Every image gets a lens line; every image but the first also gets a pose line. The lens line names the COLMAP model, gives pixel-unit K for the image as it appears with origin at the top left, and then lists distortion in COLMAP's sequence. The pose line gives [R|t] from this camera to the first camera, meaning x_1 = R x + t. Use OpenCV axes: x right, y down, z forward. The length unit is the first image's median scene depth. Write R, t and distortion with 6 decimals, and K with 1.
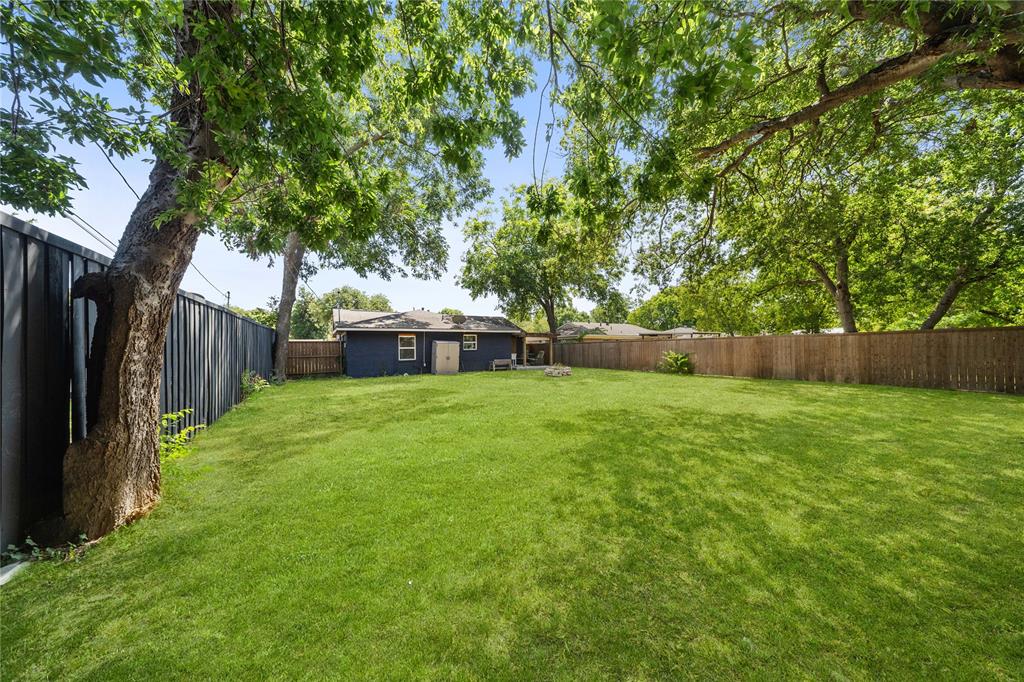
lens RADIAL K [[298.3, 0, 511.5], [0, 298.3, 336.1], [0, 0, 1]] dist [0.007655, -0.003832]
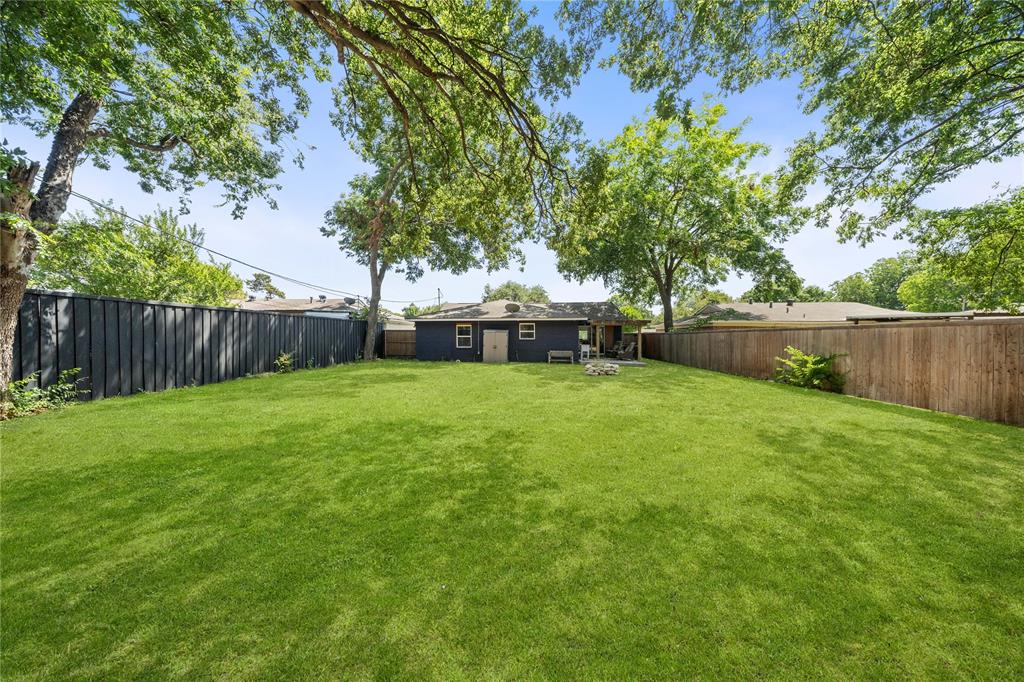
lens RADIAL K [[298.0, 0, 511.9], [0, 298.0, 342.7], [0, 0, 1]] dist [0.007613, -0.003713]
pose [[0.812326, 0.026777, -0.582589, 0.403170], [0.009219, 0.998231, 0.058735, 0.000938], [0.583131, -0.053082, 0.810642, 0.224308]]
